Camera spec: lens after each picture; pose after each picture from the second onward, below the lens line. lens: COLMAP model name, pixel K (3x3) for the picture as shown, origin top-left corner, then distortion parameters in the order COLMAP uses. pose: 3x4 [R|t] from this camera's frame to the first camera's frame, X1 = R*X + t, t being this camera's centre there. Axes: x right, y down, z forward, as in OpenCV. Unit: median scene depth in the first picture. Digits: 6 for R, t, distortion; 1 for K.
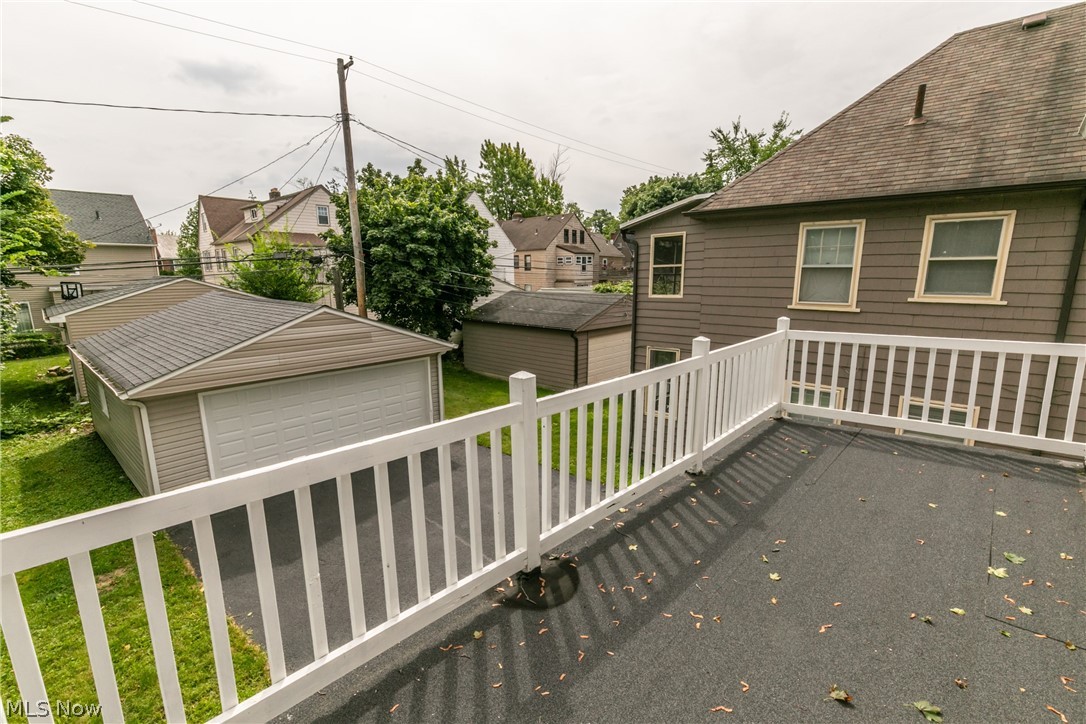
lens RADIAL K [[481.4, 0, 545.0], [0, 481.4, 366.0], [0, 0, 1]] dist [0.001019, -0.000140]
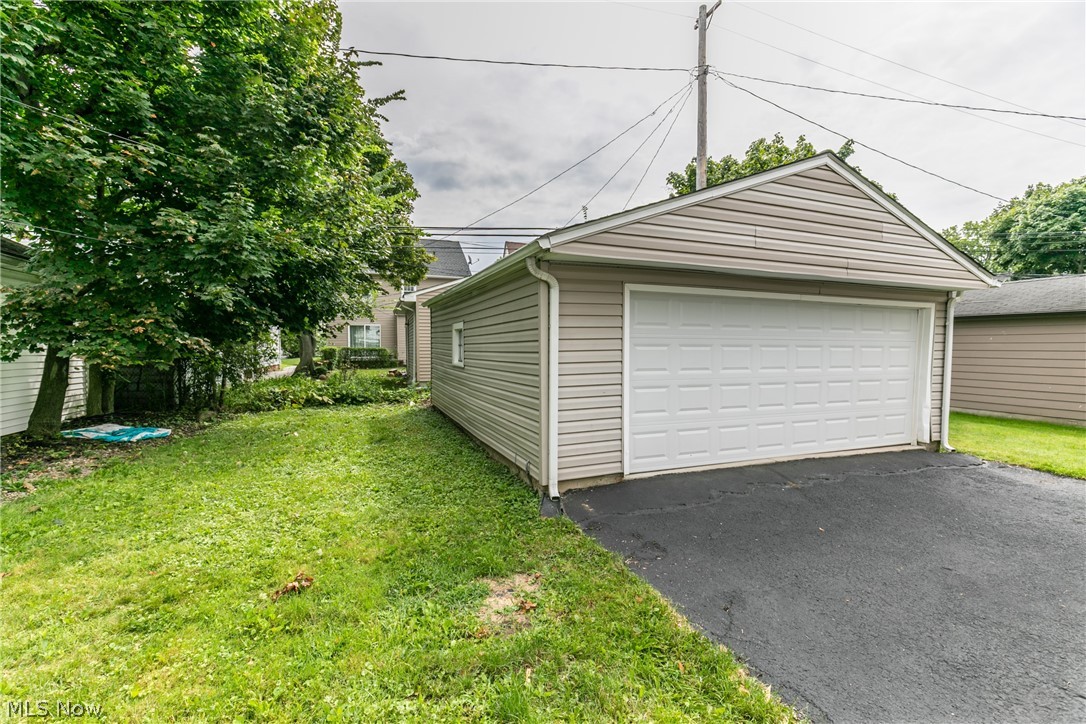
lens RADIAL K [[481.4, 0, 546.5], [0, 481.4, 362.8], [0, 0, 1]] dist [0.001019, -0.000140]
pose [[0.892501, 0.026051, -0.450293, -0.392687], [-0.097060, 0.986035, -0.135332, 0.167756], [0.440479, 0.164489, 0.882565, 0.341651]]
